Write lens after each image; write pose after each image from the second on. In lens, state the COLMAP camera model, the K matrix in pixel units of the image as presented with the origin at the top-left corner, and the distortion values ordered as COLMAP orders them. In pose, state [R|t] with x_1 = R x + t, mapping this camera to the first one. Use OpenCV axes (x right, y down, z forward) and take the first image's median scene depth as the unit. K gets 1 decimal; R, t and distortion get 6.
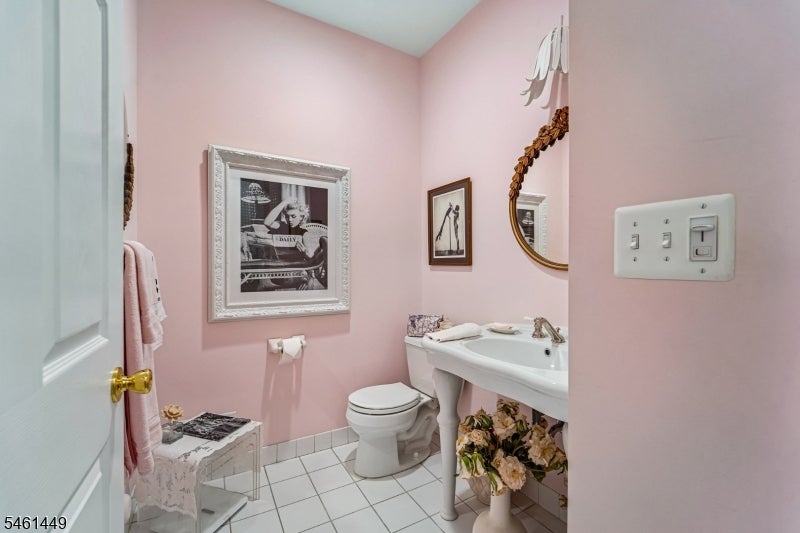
lens RADIAL K [[328.7, 0, 401.8], [0, 328.7, 265.6], [0, 0, 1]] dist [0.001132, -0.007062]
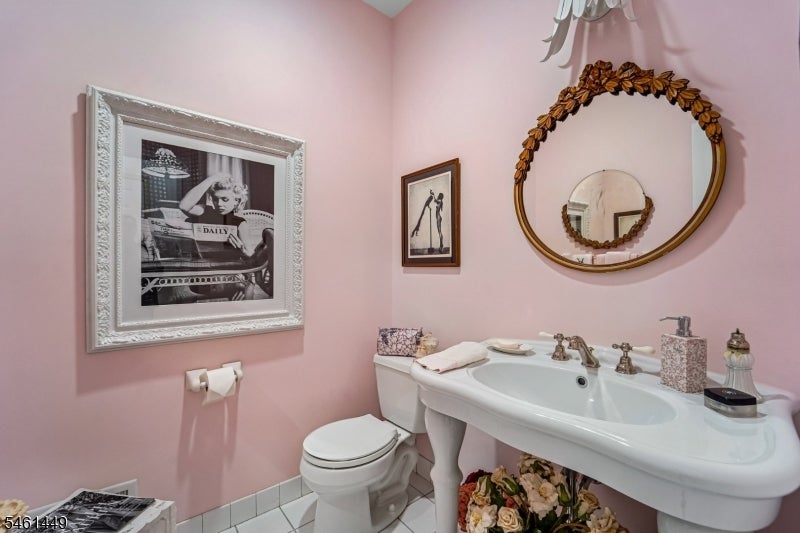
lens RADIAL K [[328.7, 0, 401.8], [0, 328.7, 265.6], [0, 0, 1]] dist [0.001132, -0.007062]
pose [[0.987679, -0.000276, 0.156494, -0.059135], [0.001144, 0.999984, -0.005458, 0.001031], [-0.156490, 0.005569, 0.987664, 0.231281]]
